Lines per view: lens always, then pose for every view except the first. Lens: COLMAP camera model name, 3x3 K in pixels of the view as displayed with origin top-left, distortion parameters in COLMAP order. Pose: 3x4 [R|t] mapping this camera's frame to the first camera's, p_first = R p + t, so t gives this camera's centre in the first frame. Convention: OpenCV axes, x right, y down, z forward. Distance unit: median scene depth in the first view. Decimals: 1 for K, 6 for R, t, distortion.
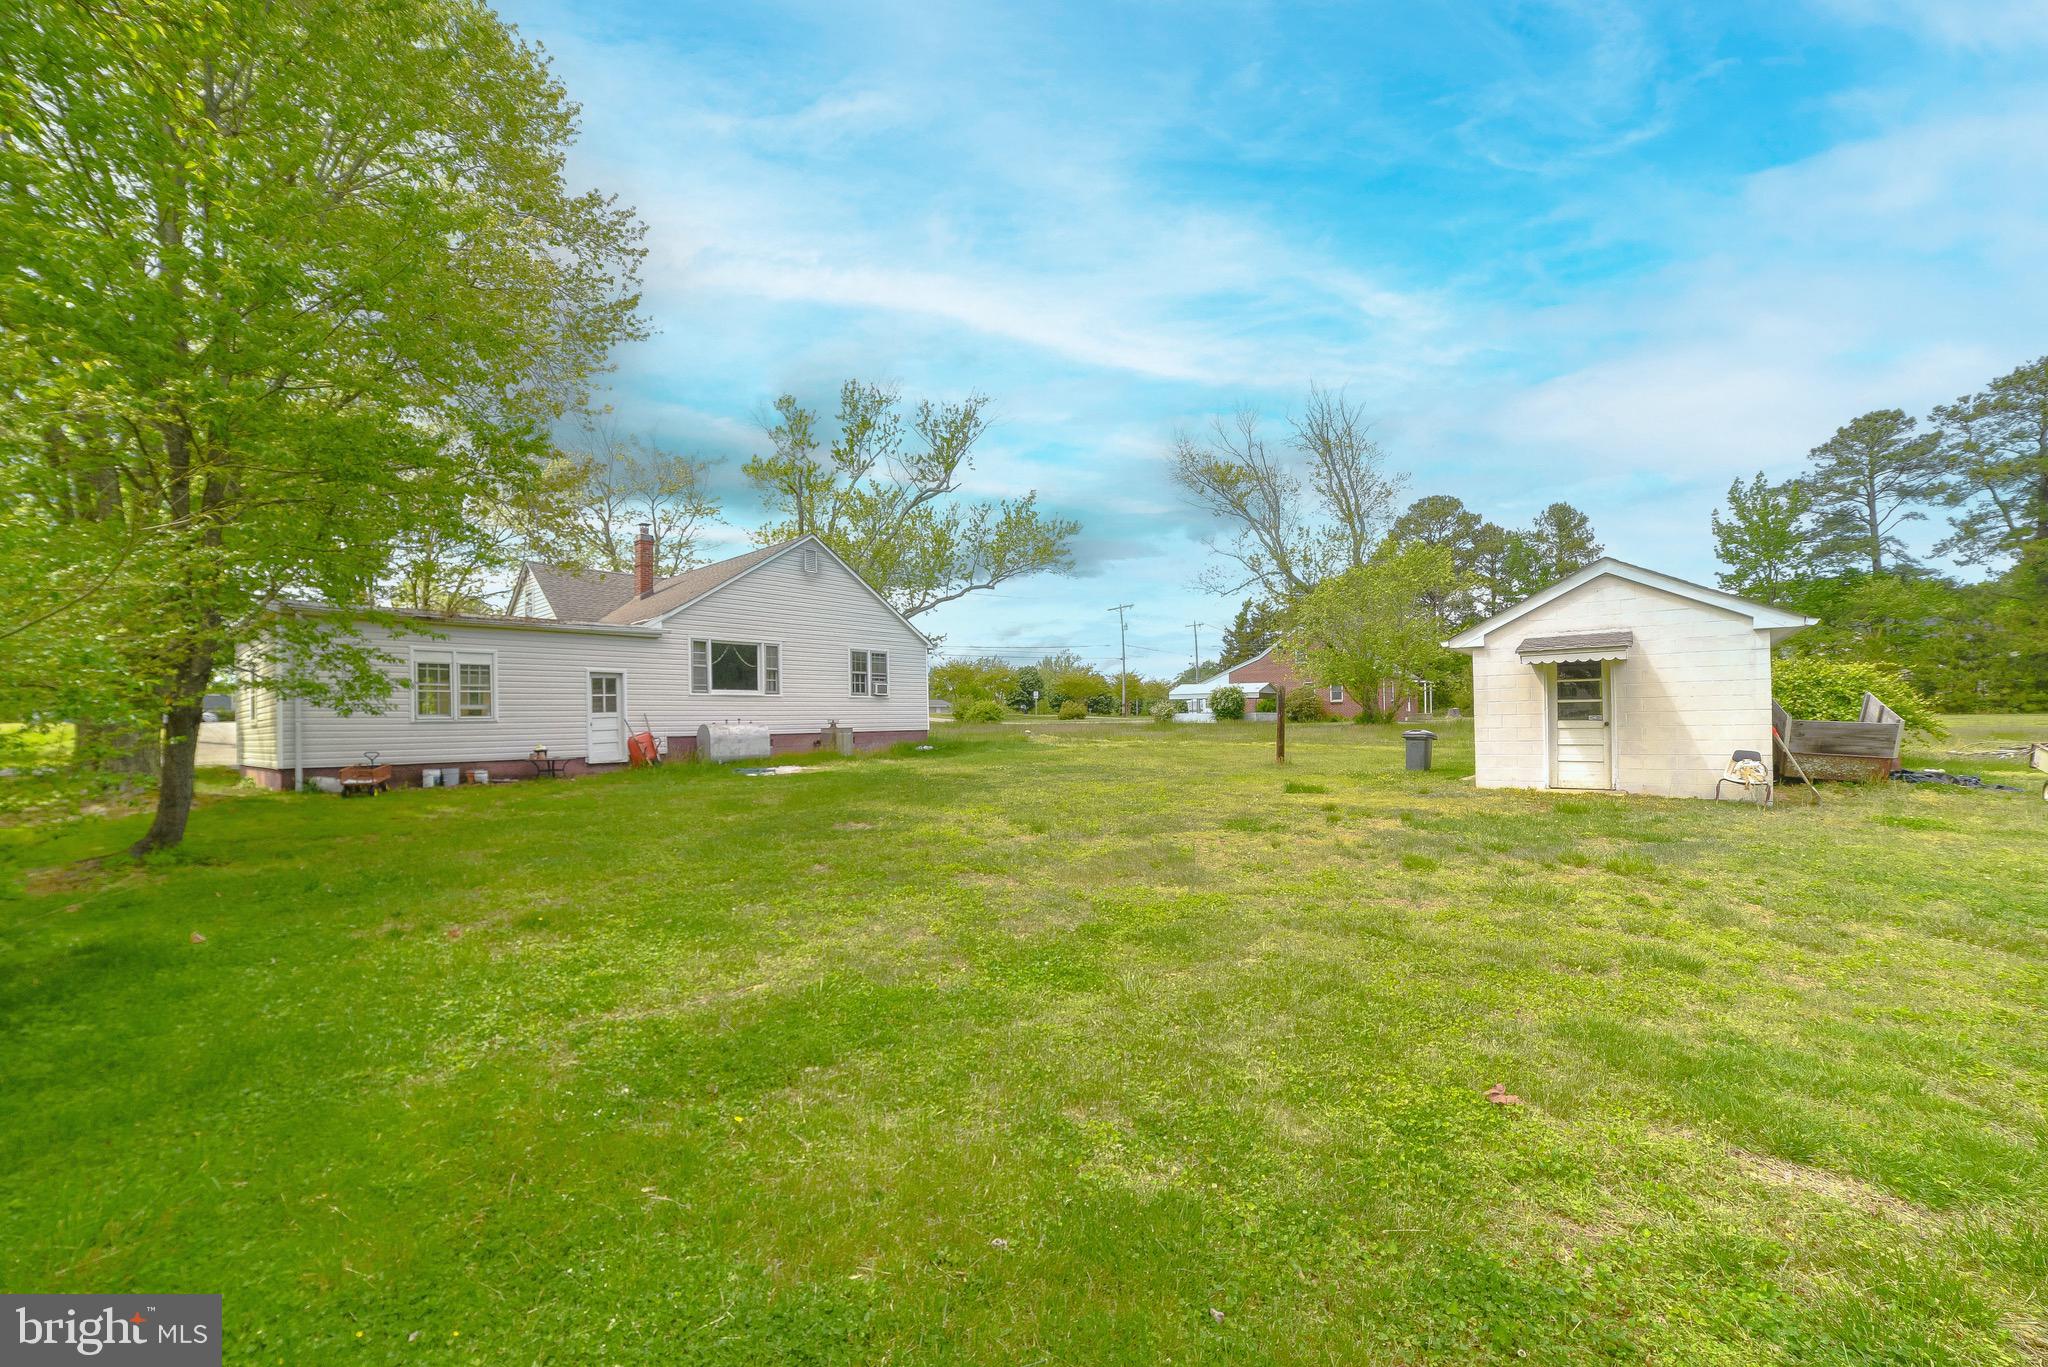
lens RADIAL K [[824.9, 0, 995.1], [0, 824.9, 709.5], [0, 0, 1]] dist [-0.085905, 0.034220]
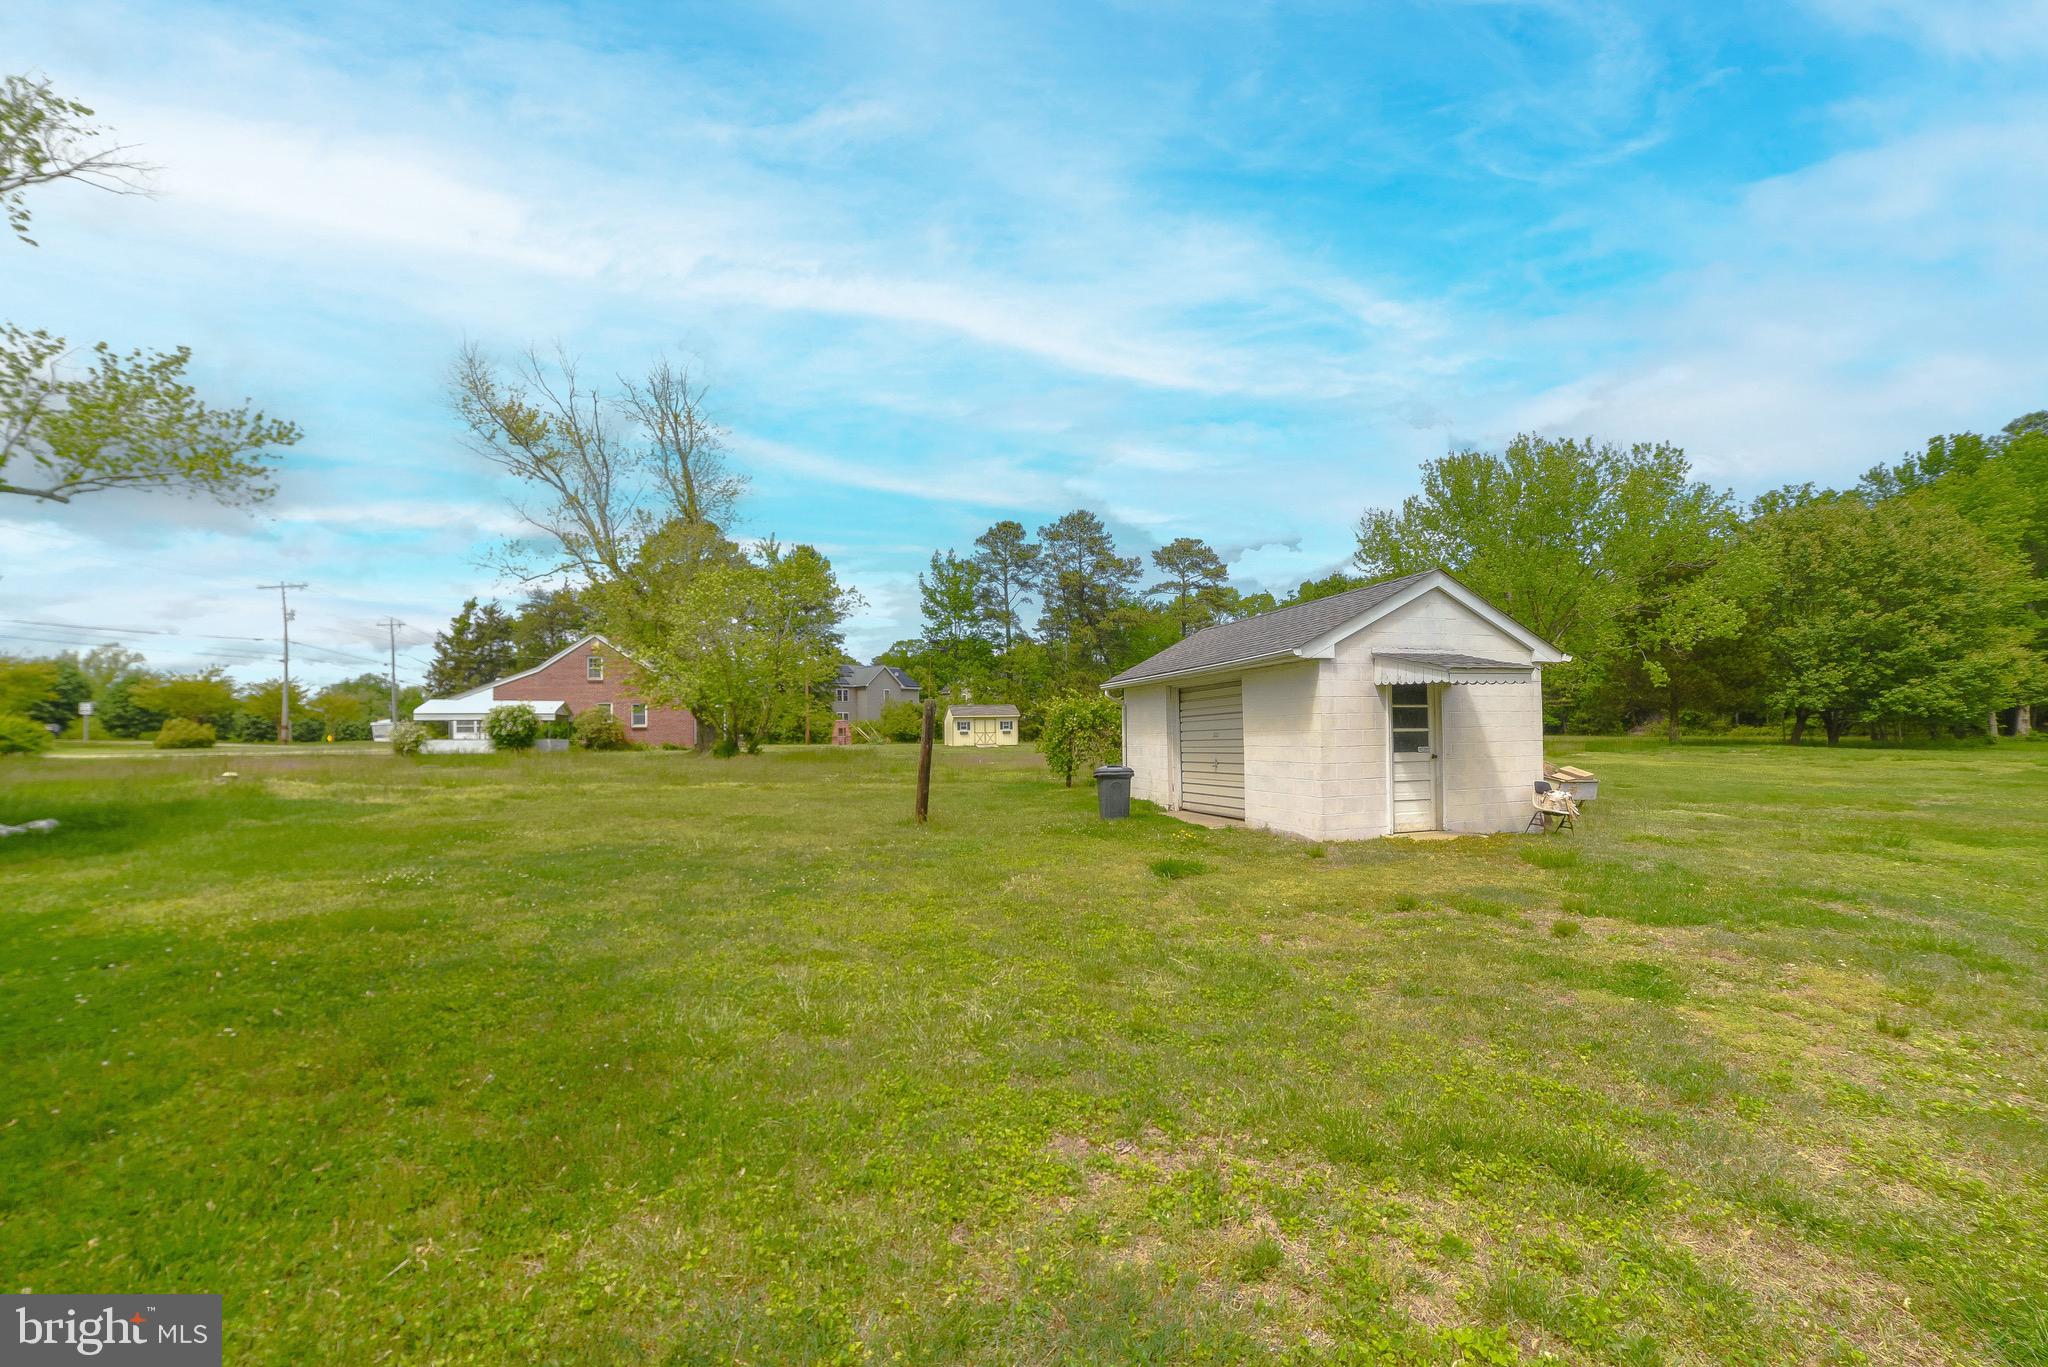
lens RADIAL K [[824.9, 0, 995.1], [0, 824.9, 709.5], [0, 0, 1]] dist [-0.085905, 0.034220]
pose [[0.582056, 0.030997, 0.812558, -0.048440], [-0.004703, 0.999385, -0.034756, -0.000178], [-0.813135, 0.016408, 0.581844, 0.189822]]
